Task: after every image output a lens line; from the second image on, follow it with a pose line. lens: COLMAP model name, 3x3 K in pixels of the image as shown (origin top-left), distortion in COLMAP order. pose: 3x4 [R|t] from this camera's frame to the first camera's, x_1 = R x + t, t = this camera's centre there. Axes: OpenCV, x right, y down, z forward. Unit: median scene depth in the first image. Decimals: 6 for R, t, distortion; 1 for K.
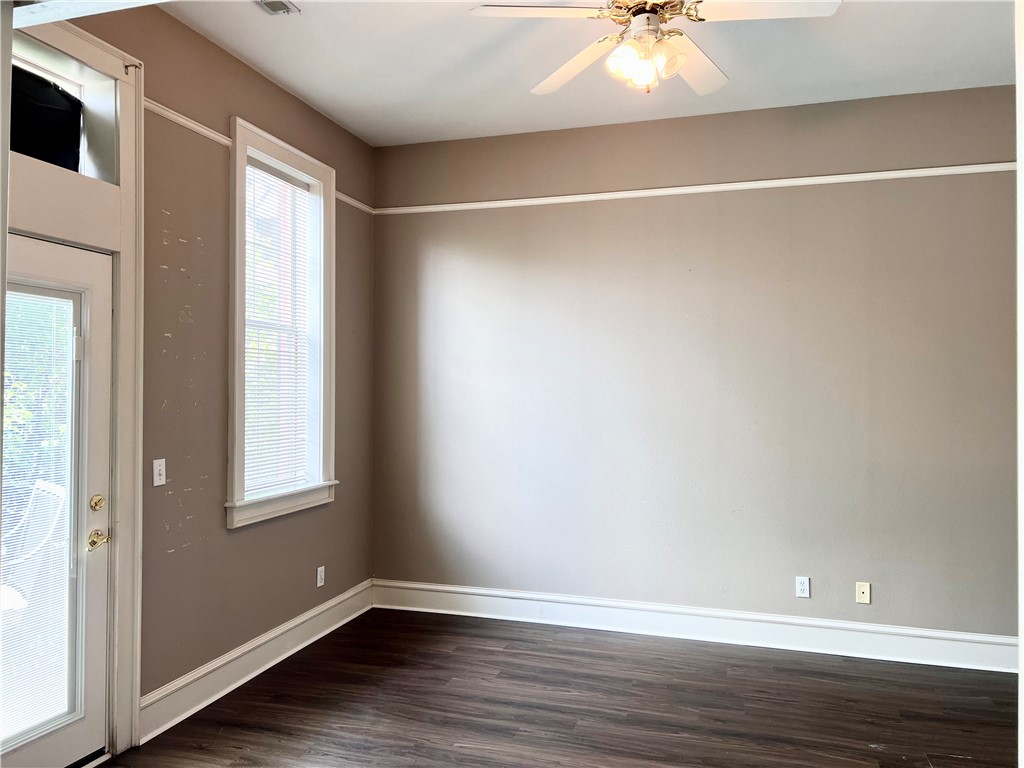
lens RADIAL K [[756.0, 0, 432.4], [0, 756.0, 385.6], [0, 0, 1]] dist [0.005490, -0.031217]
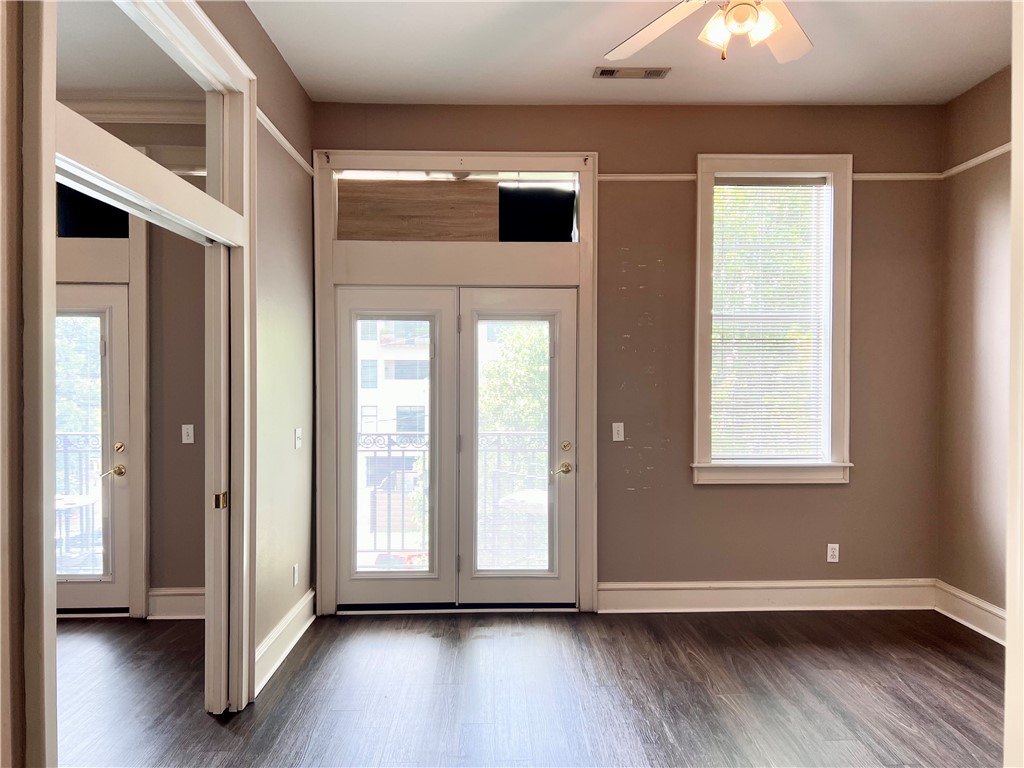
lens RADIAL K [[698.6, 0, 513.4], [0, 698.6, 388.7], [0, 0, 1]] dist [0.000482, -0.002390]
pose [[0.368880, 0.008187, -0.929441, 0.737705], [0.009104, 0.999881, 0.012421, 0.013452], [0.929432, -0.013044, 0.368762, 0.305016]]
